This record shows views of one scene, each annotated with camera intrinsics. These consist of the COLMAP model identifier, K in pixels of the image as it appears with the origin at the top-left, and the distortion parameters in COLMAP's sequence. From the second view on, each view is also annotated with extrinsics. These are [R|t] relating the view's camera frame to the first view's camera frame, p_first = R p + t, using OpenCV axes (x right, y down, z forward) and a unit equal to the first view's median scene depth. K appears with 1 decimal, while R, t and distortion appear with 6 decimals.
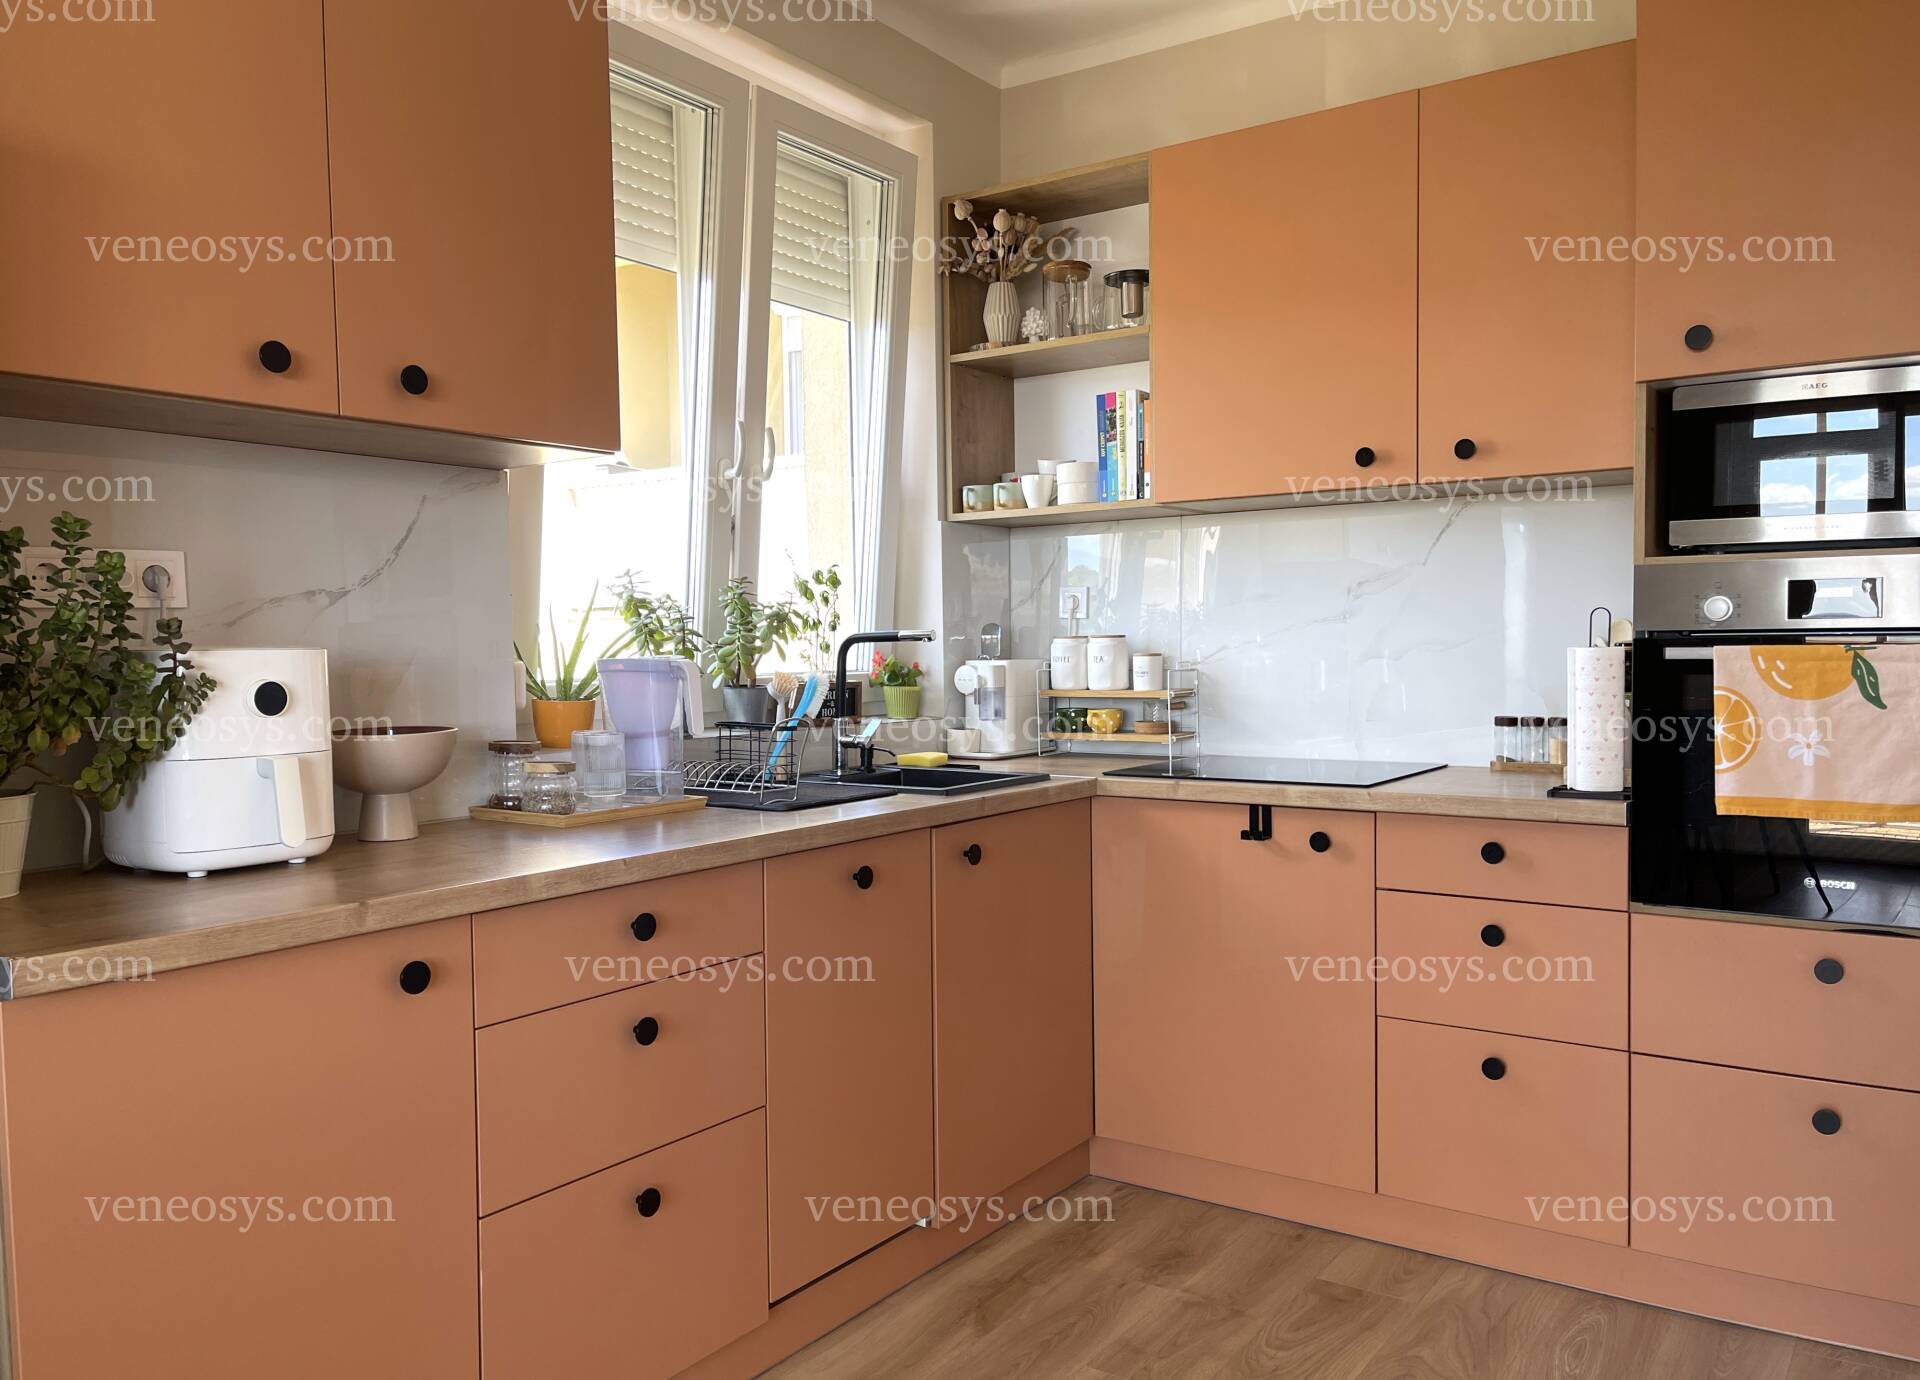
lens RADIAL K [[1478.0, 0, 949.5], [0, 1478.0, 716.0], [0, 0, 1]] dist [0.034234, -0.042561]
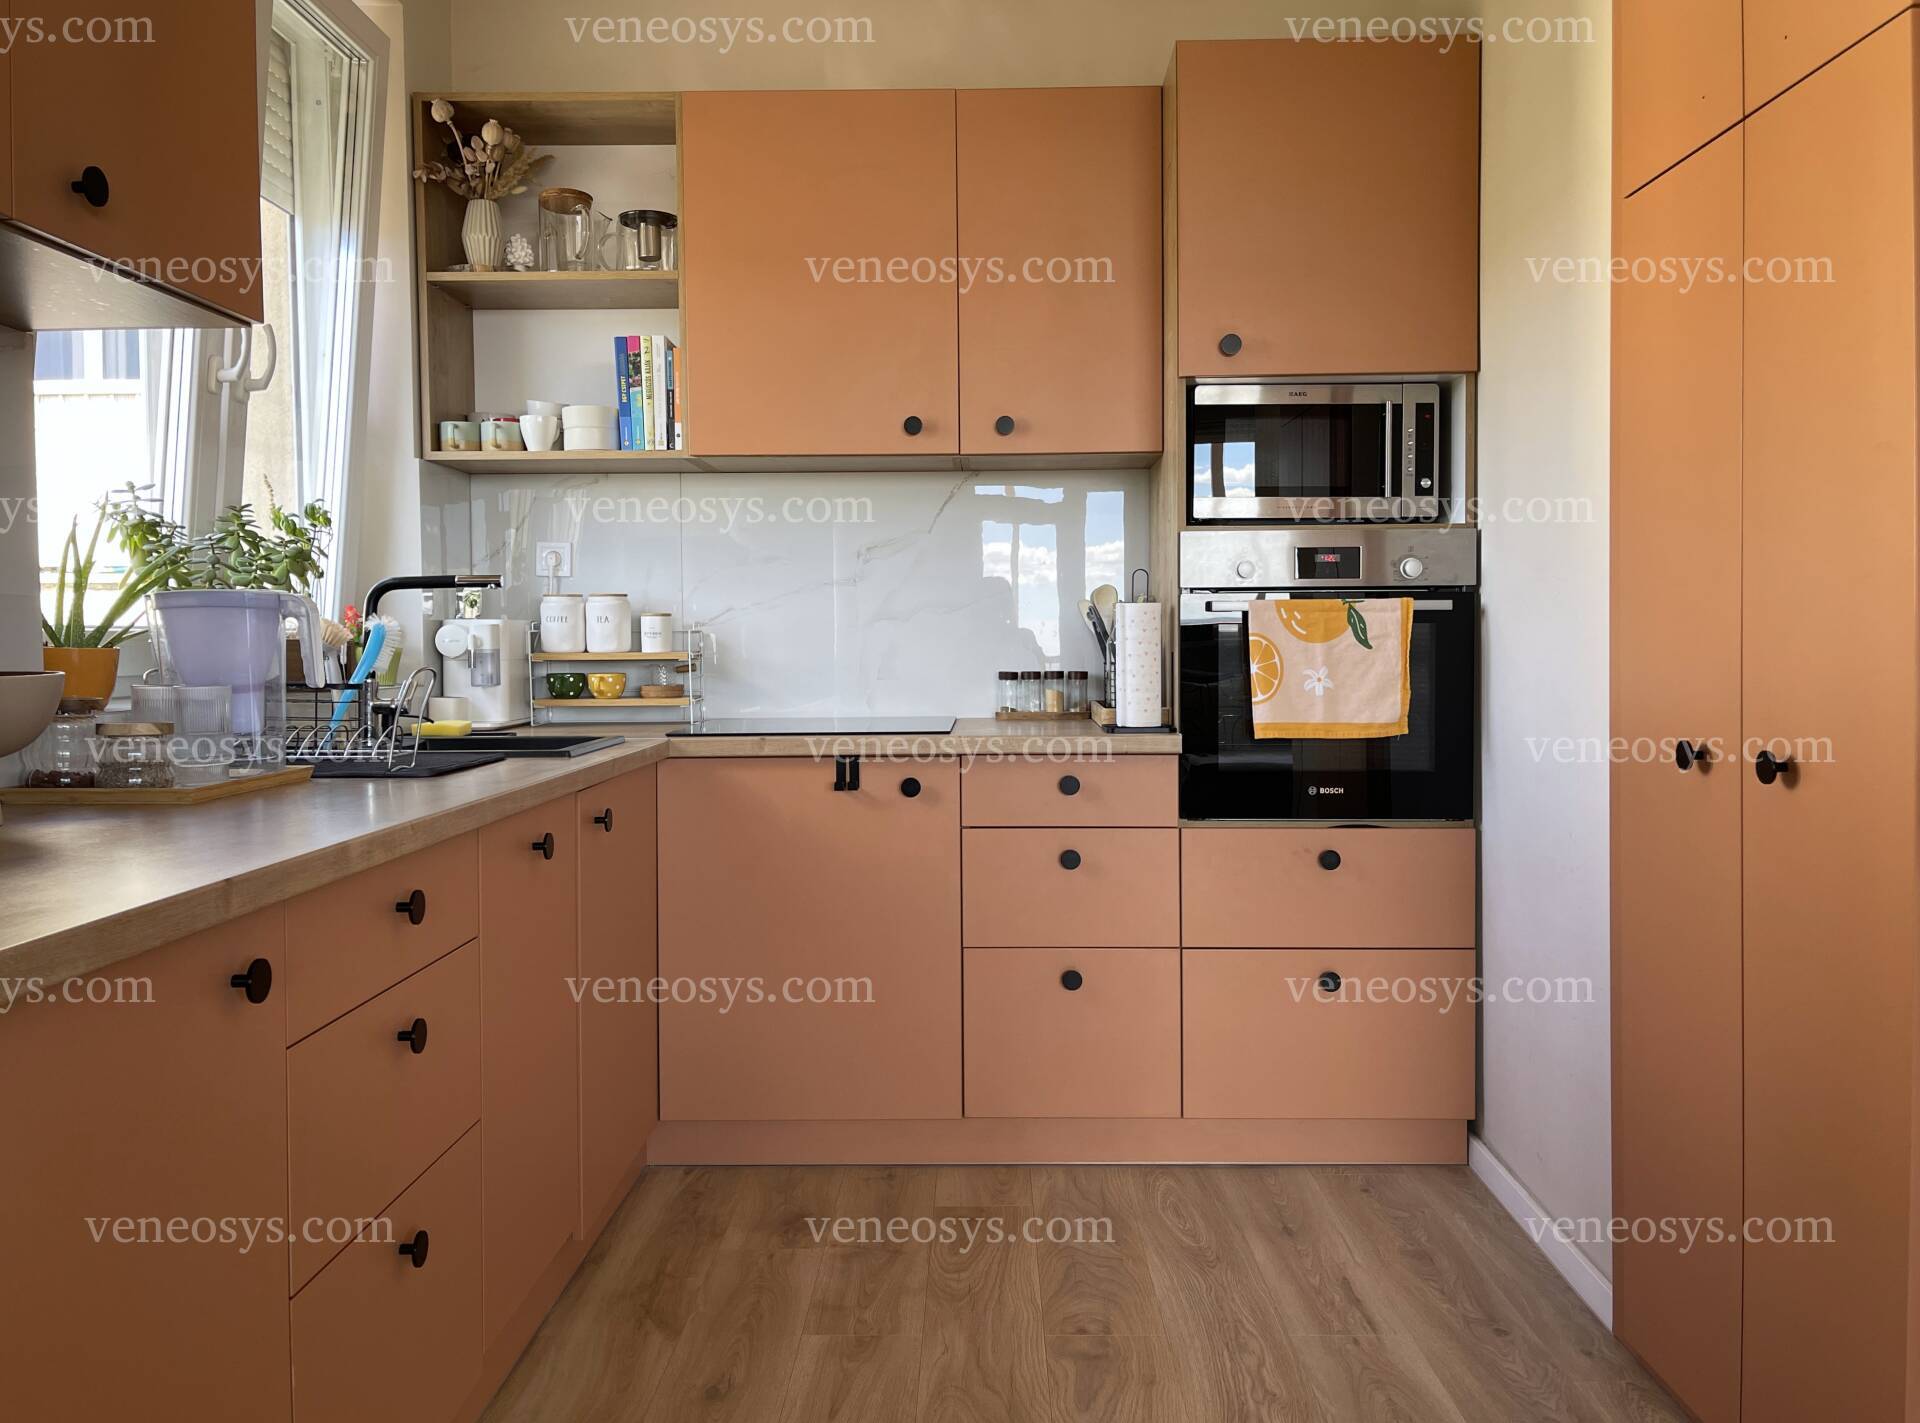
lens RADIAL K [[1496.3, 0, 1002.9], [0, 1496.3, 681.0], [0, 0, 1]] dist [0.029808, -0.035578]
pose [[0.818120, -0.010880, 0.574945, -0.268807], [0.025523, 0.999523, -0.017403, 0.026863], [-0.574481, 0.028913, 0.818007, 0.090579]]
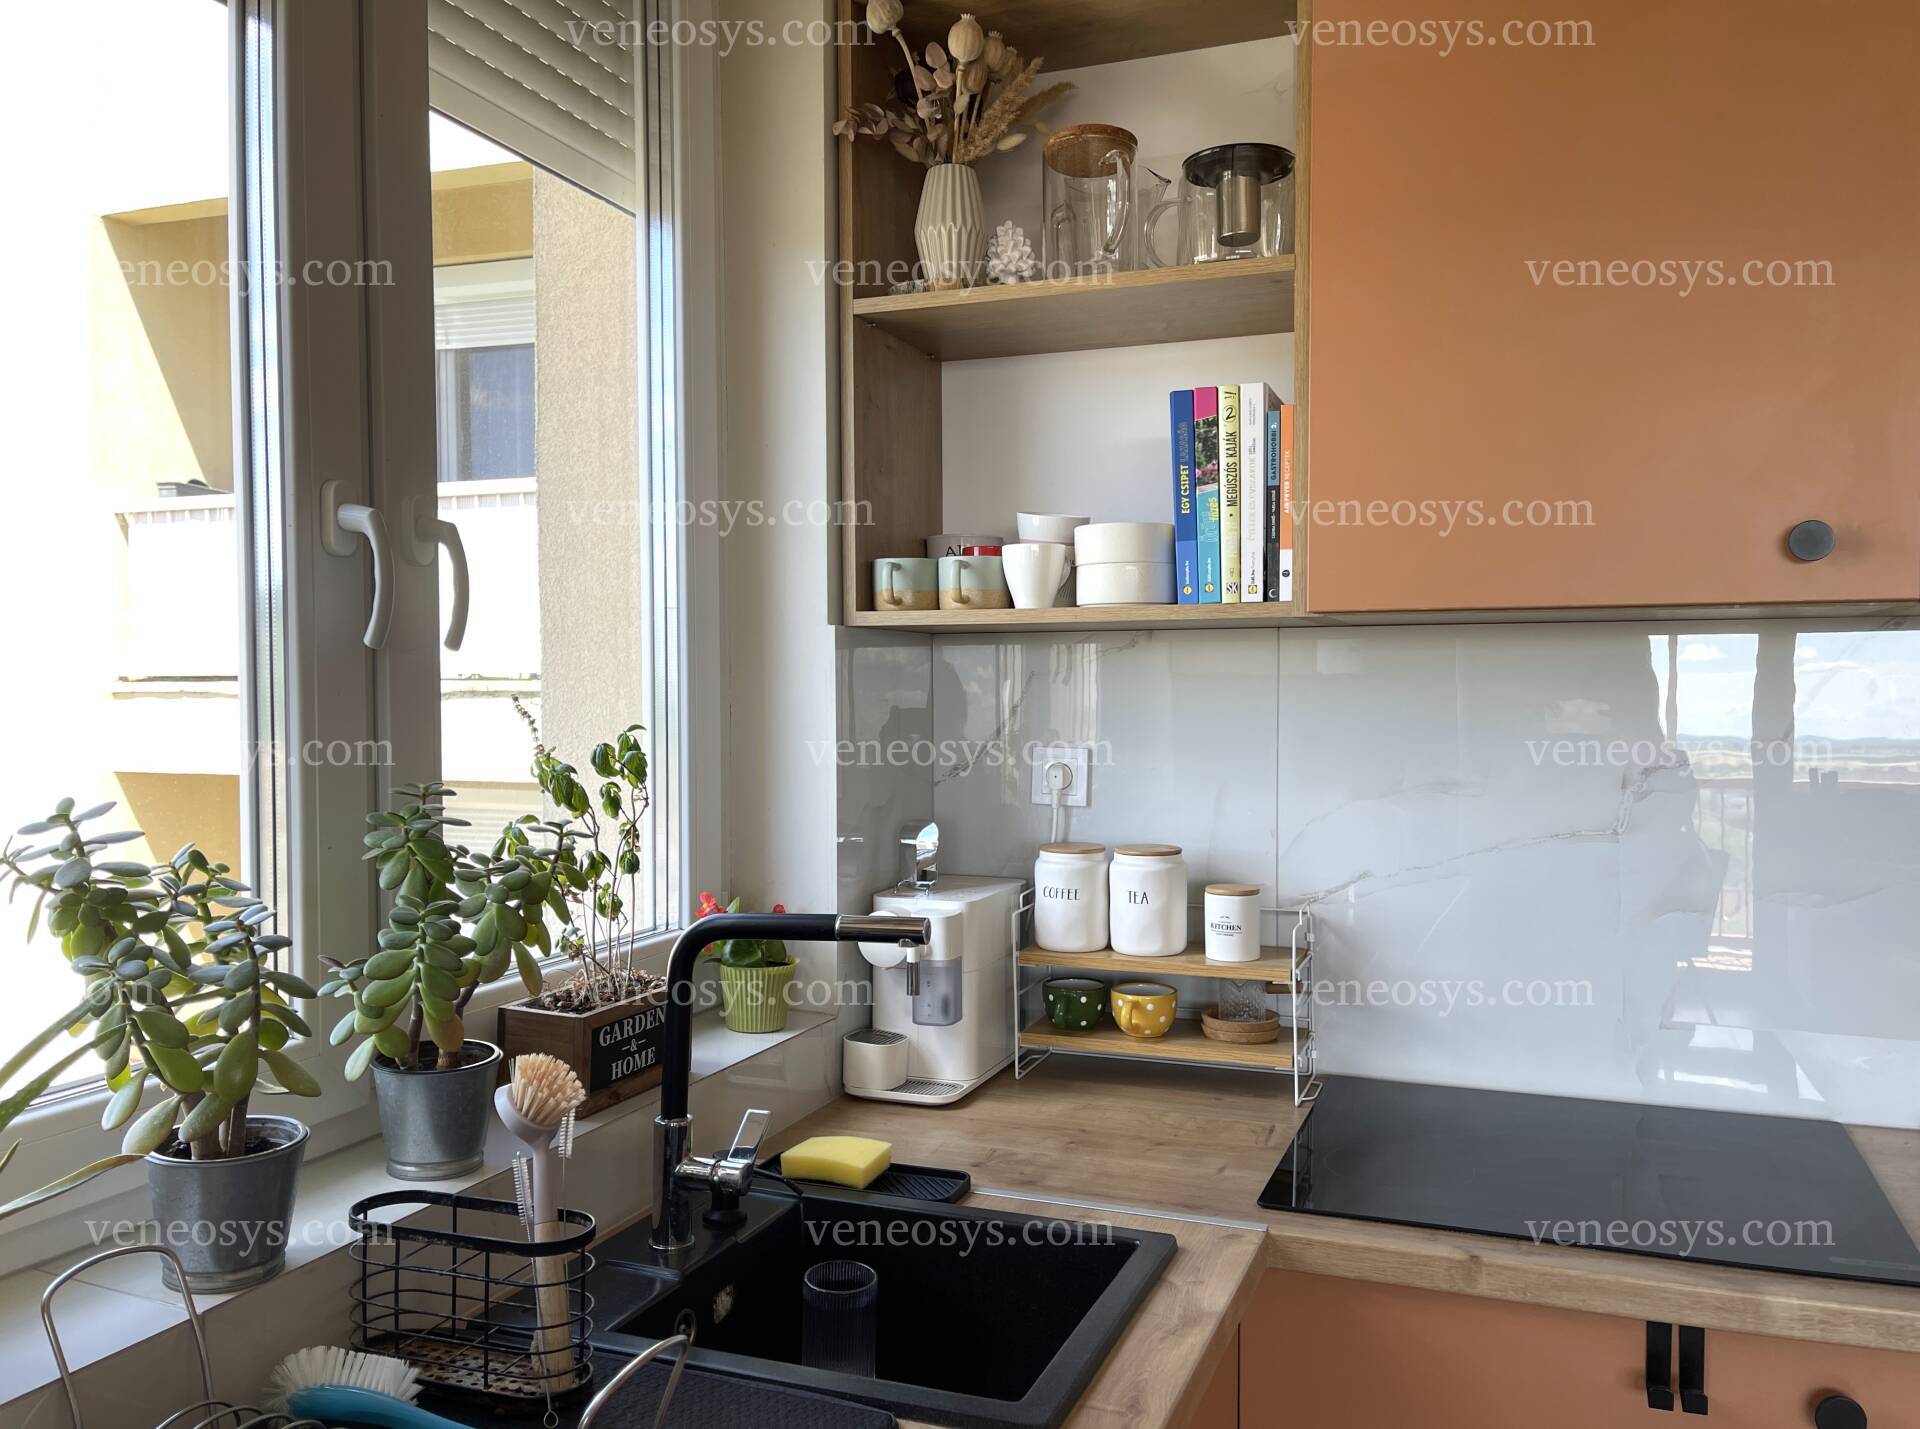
lens RADIAL K [[1496.3, 0, 989.1], [0, 1496.3, 738.5], [0, 0, 1]] dist [0.029808, -0.035578]
pose [[0.969153, 0.004601, 0.246416, -0.091712], [-0.000478, 0.999859, -0.016790, -0.097206], [-0.246459, 0.016155, 0.969019, 0.564102]]
